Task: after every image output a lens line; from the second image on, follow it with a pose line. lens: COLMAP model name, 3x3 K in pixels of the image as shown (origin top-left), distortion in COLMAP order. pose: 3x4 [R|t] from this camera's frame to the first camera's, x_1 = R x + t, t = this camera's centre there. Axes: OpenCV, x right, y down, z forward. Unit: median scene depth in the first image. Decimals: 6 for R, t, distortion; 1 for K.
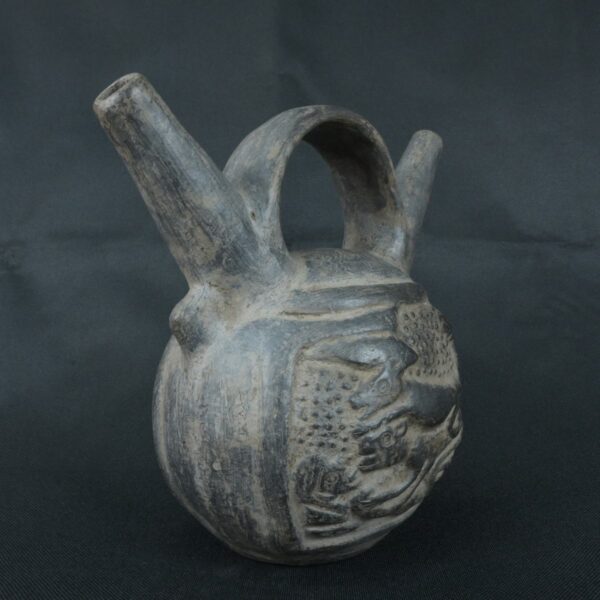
lens RADIAL K [[611.4, 0, 300.0], [0, 611.4, 300.0], [0, 0, 1]] dist [-0.003034, -0.001589]
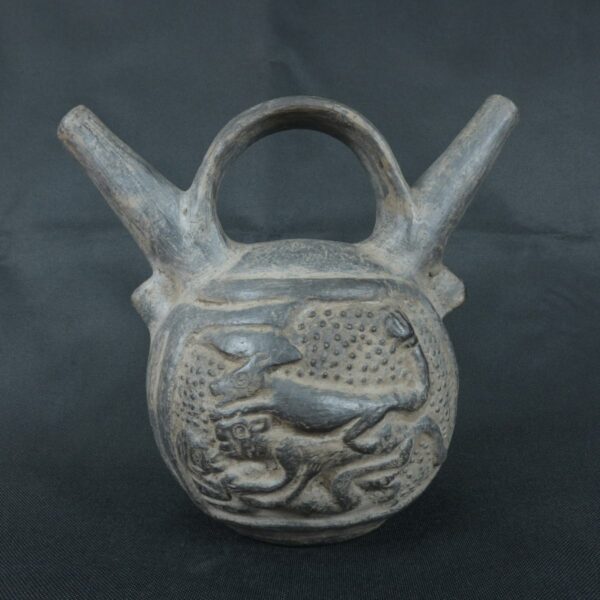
lens RADIAL K [[611.4, 0, 300.0], [0, 611.4, 300.0], [0, 0, 1]] dist [-0.003034, -0.001589]
pose [[0.743549, 0.077226, -0.664207, 0.869836], [-0.051427, 0.996971, 0.058345, -0.053773], [0.666701, -0.009224, 0.745268, 0.307271]]
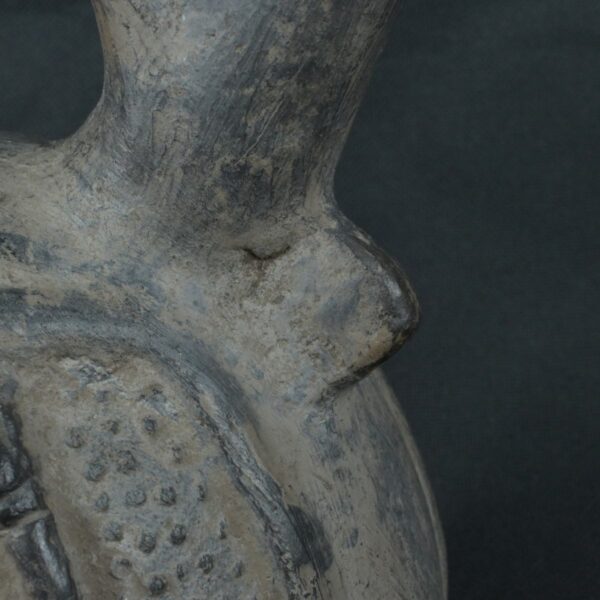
lens RADIAL K [[1937.3, 0, 300.0], [0, 1937.3, 300.0], [0, 0, 1]] dist [0.092147, -1.633437]
pose [[0.329568, 0.177875, -0.927225, 1.298919], [0.008302, 0.981508, 0.191239, -0.234746], [0.944095, -0.070724, 0.321997, 1.062834]]
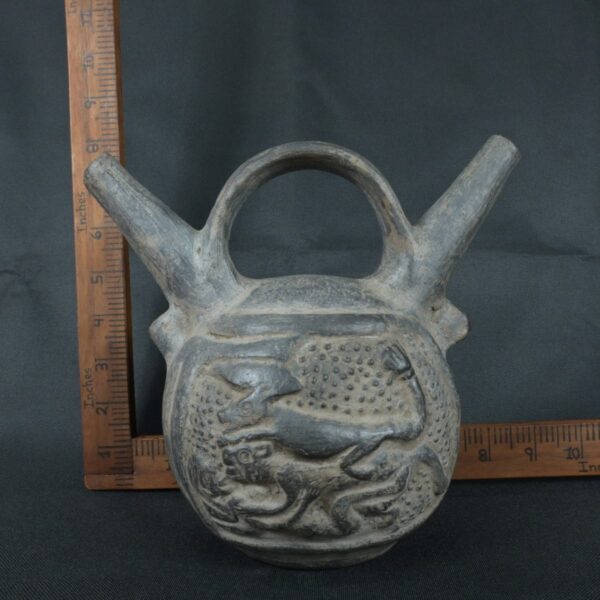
lens RADIAL K [[675.0, 0, 300.0], [0, 675.0, 300.0], [0, 0, 1]] dist [0.001596, -0.032798]
pose [[0.696808, 0.059013, -0.714825, 1.055614], [-0.050420, 0.998174, 0.033256, -0.097377], [0.715483, 0.012868, 0.698512, 0.217875]]
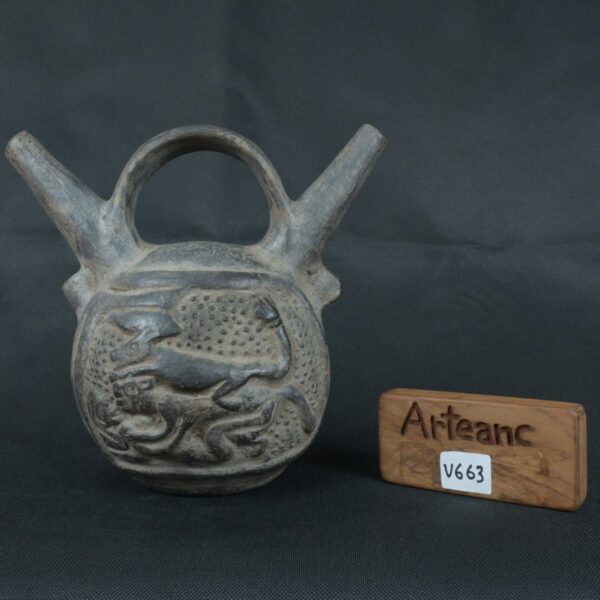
lens RADIAL K [[675.0, 0, 300.0], [0, 675.0, 300.0], [0, 0, 1]] dist [0.001596, -0.032798]
pose [[0.716096, 0.063250, -0.695131, 1.363294], [-0.068548, 0.997444, 0.020142, -0.011741], [0.694628, 0.033226, 0.718601, 0.218500]]
